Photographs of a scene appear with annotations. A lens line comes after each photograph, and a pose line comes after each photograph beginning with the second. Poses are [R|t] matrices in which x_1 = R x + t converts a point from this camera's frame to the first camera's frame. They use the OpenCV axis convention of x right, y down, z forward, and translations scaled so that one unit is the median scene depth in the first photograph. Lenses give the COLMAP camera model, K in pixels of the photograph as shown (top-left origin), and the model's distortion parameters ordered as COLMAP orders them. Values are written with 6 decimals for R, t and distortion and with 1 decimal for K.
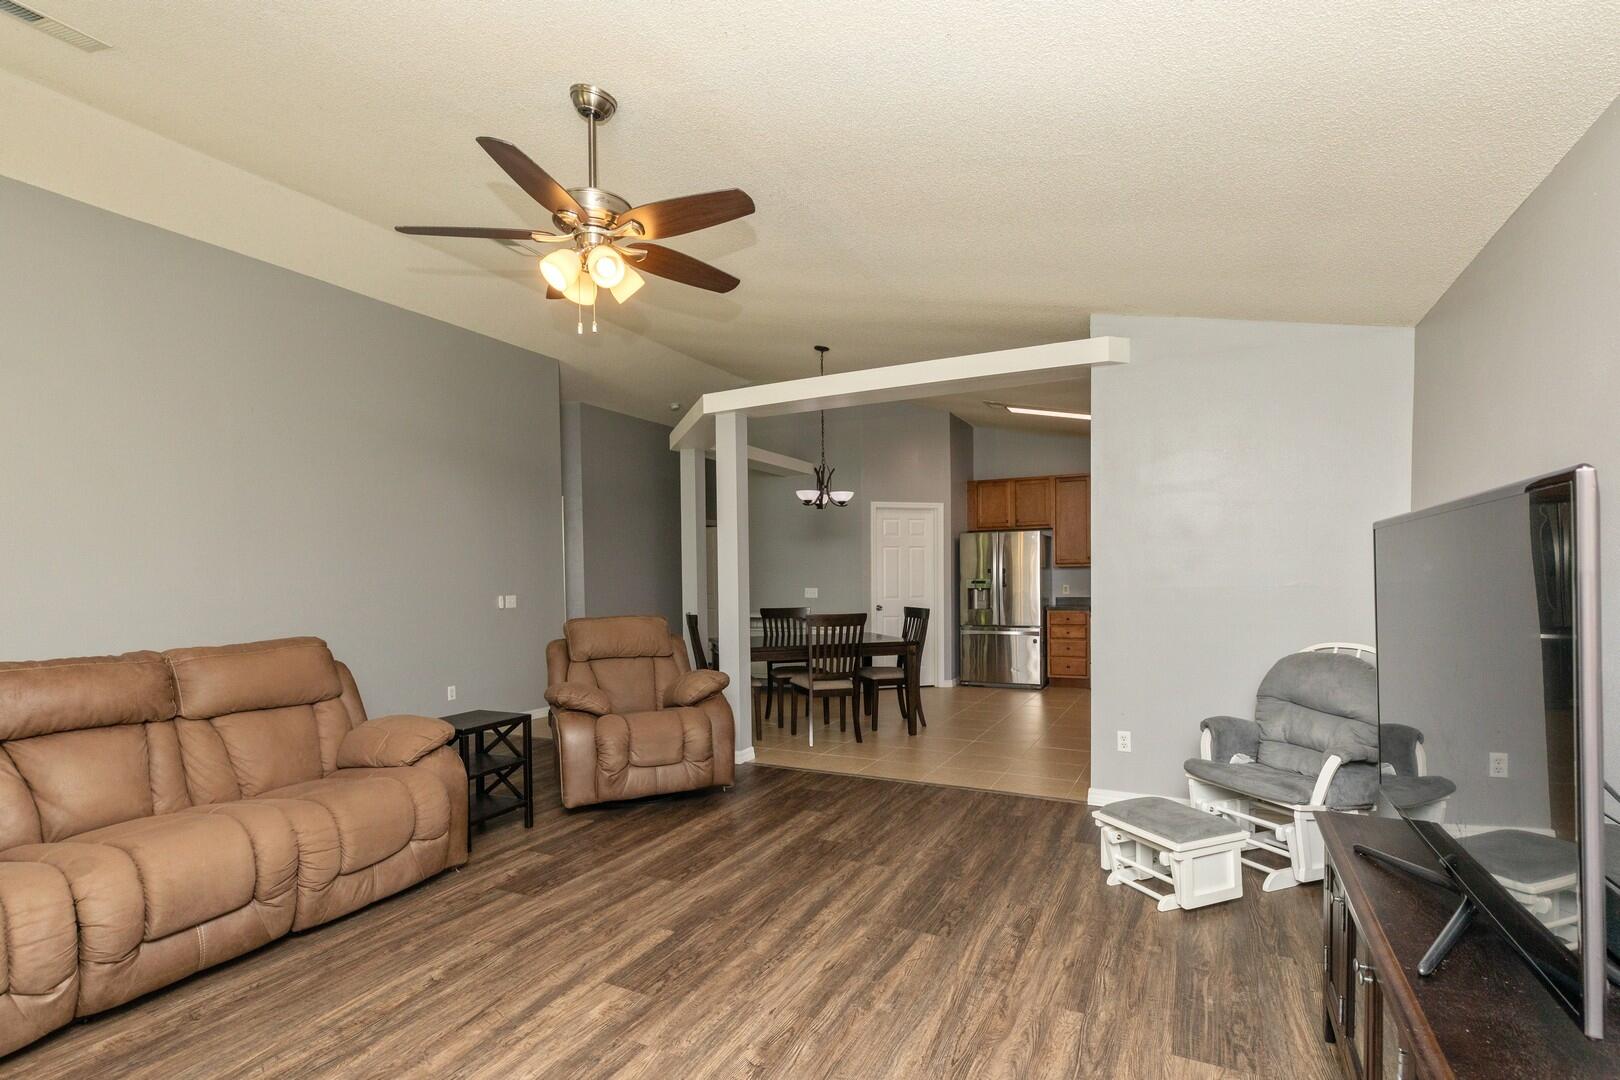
lens RADIAL K [[784.6, 0, 811.7], [0, 784.6, 594.8], [0, 0, 1]] dist [0.002346, -0.000052]
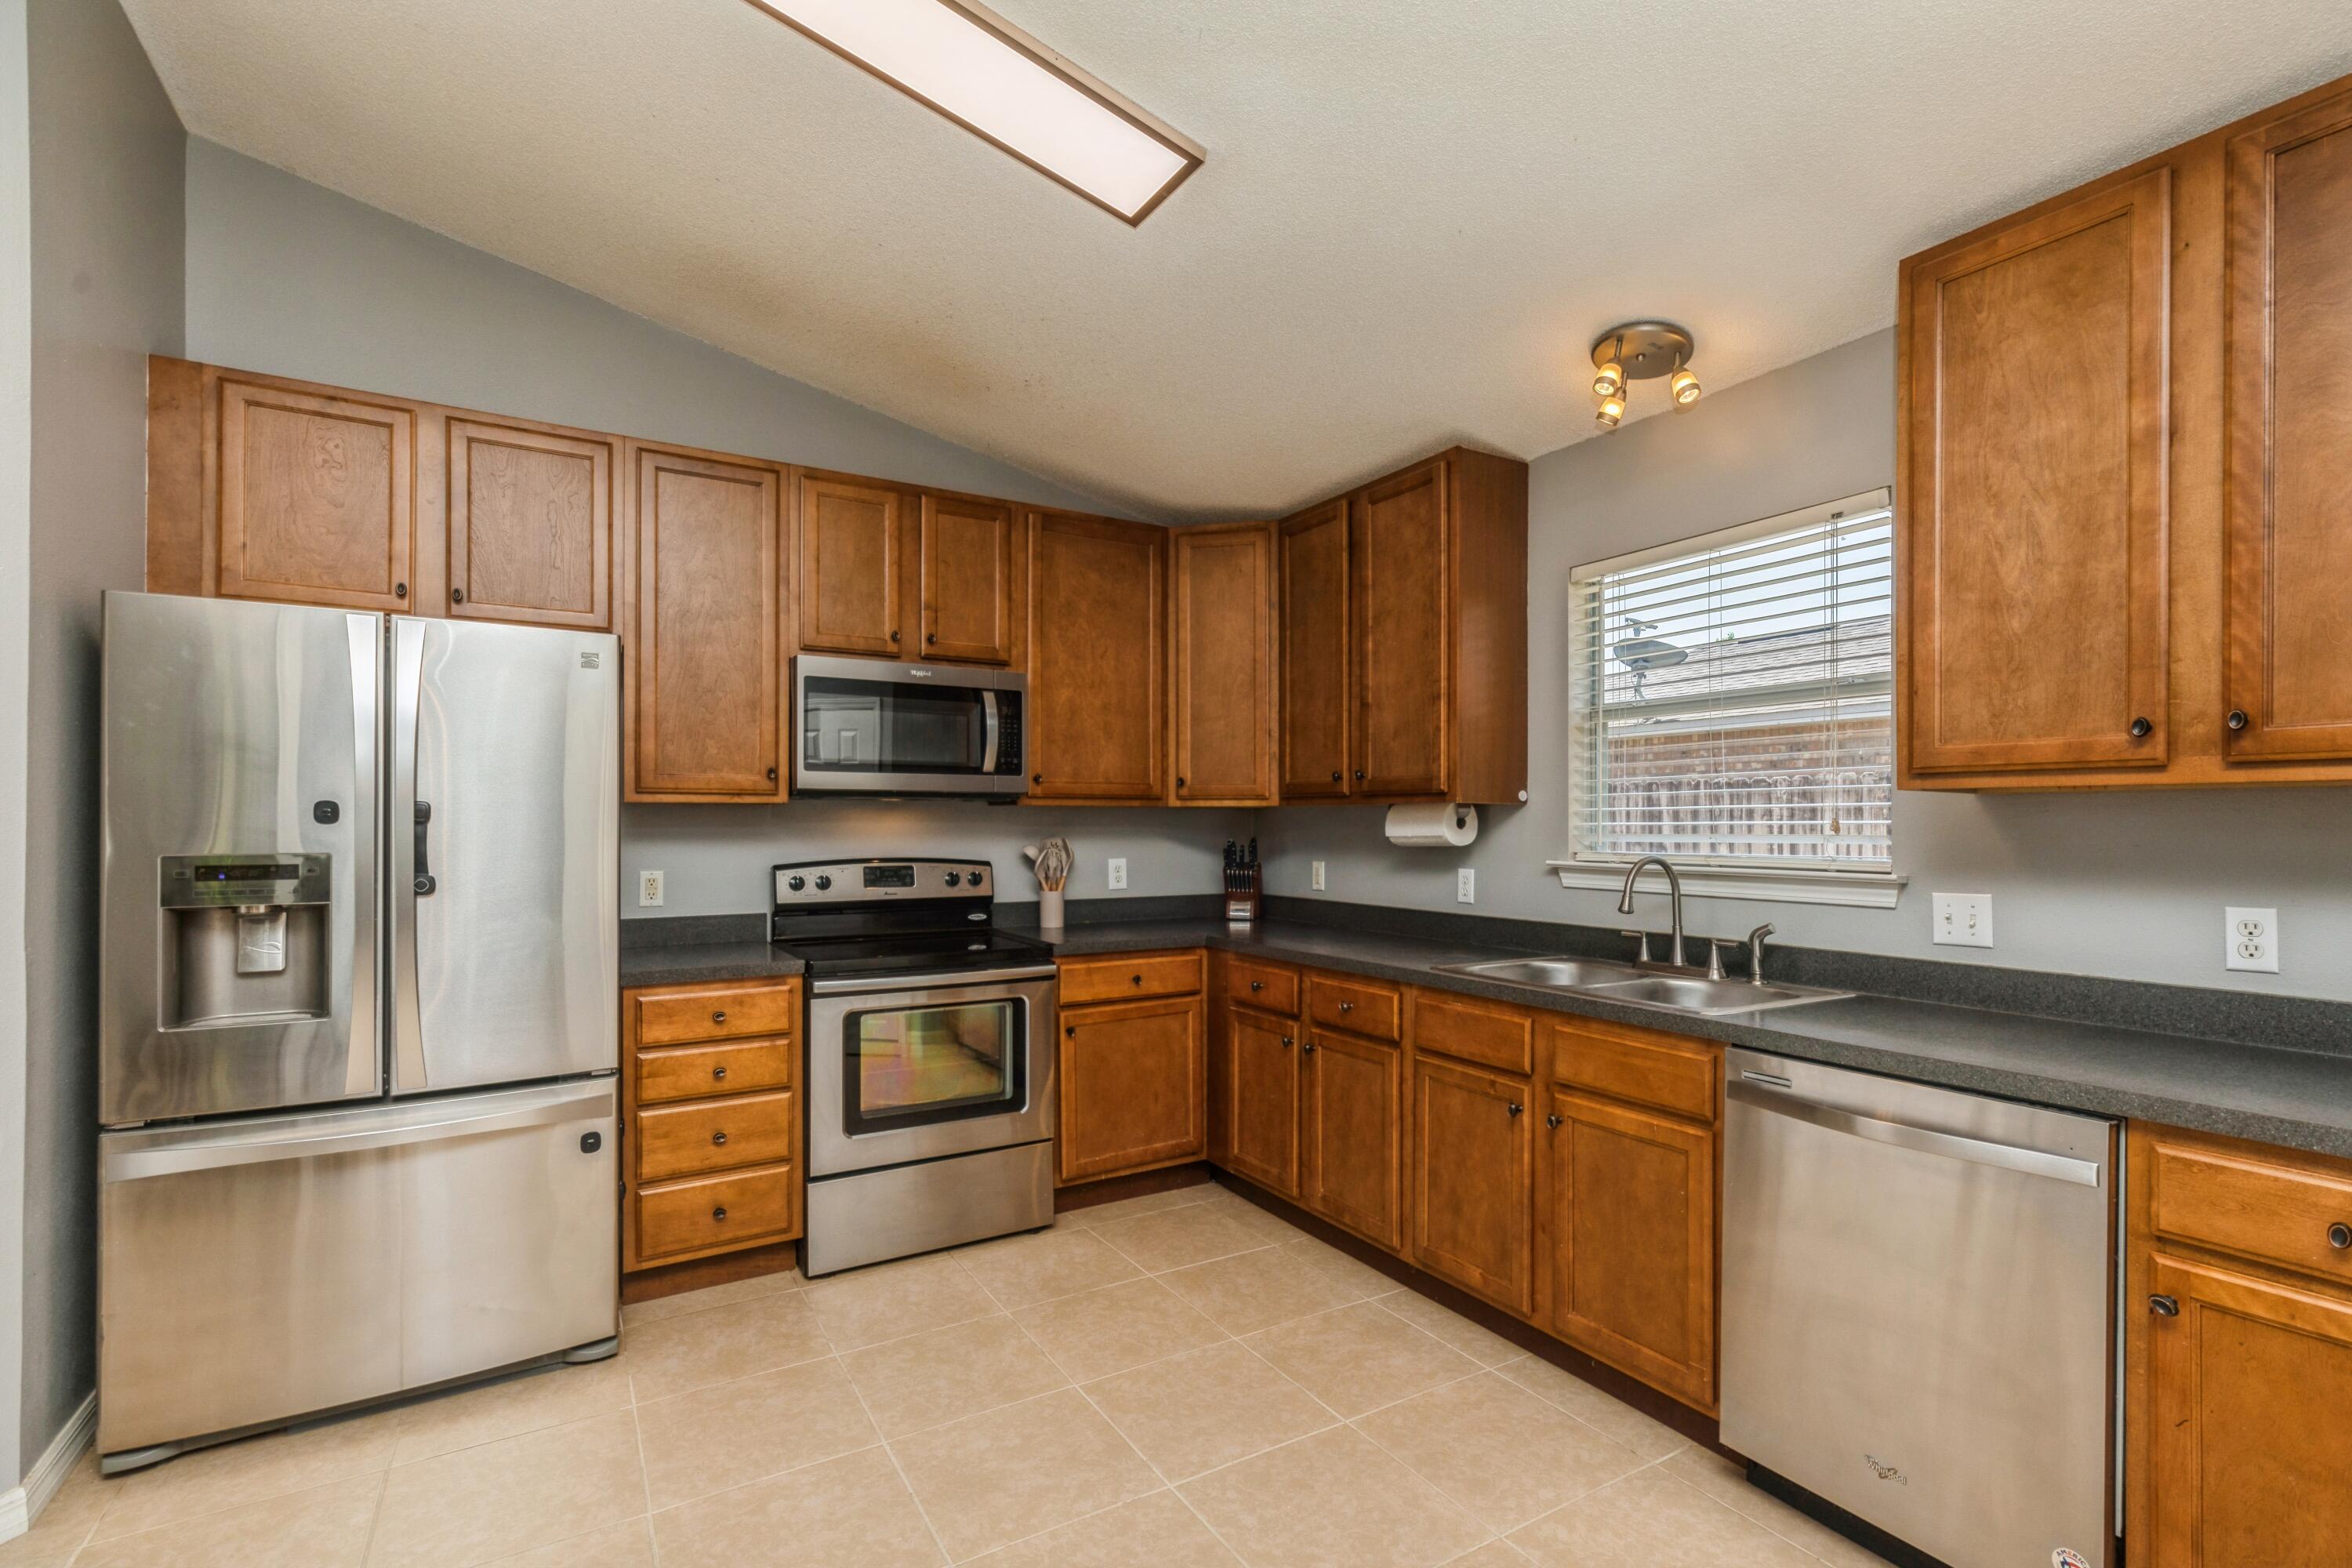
lens RADIAL K [[1054.2, 0, 1187.7], [0, 1054.2, 815.1], [0, 0, 1]] dist [0.002390, -0.000282]
pose [[0.530880, 0.022053, 0.847160, 0.292812], [0.011181, 0.999392, -0.033023, -0.045175], [-0.847373, 0.027003, 0.530311, 1.652132]]
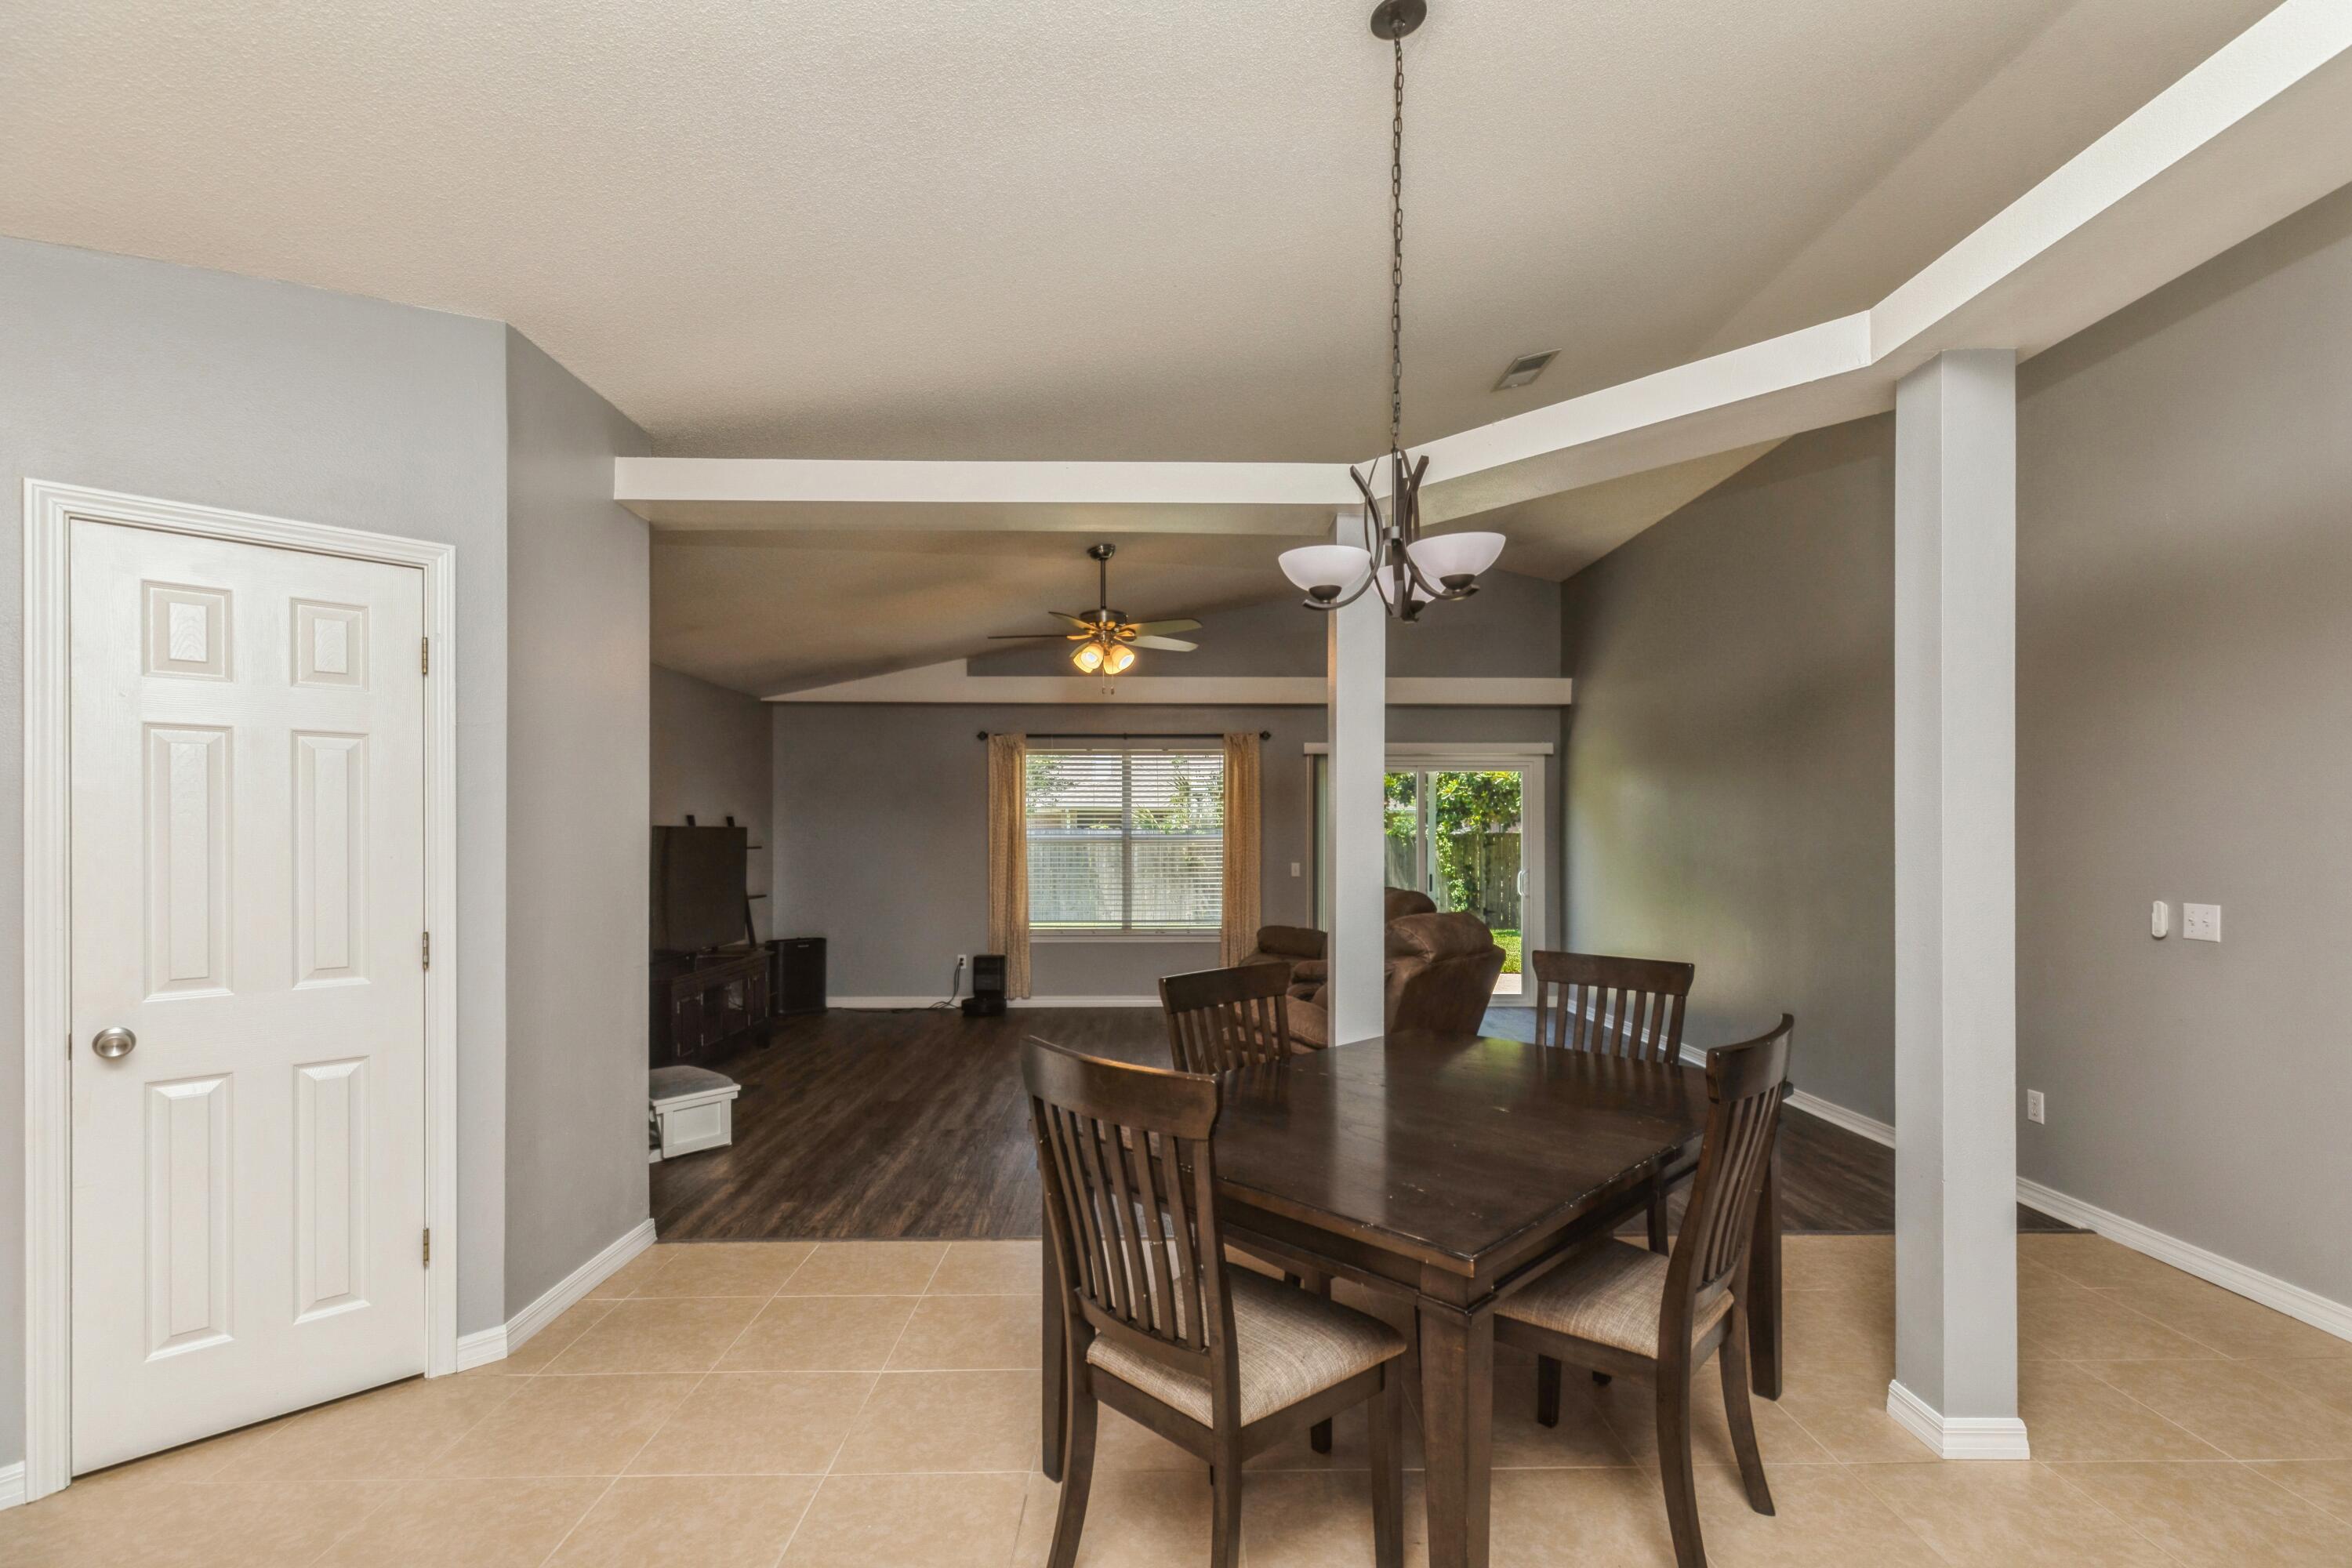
lens RADIAL K [[1059.0, 0, 1193.0], [0, 1059.0, 834.4], [0, 0, 1]] dist [0.003812, 0.000188]
pose [[-0.884663, 0.014112, -0.466017, 0.433706], [0.001643, 0.999630, 0.027152, -0.082055], [0.466228, 0.023254, -0.884359, 2.286554]]
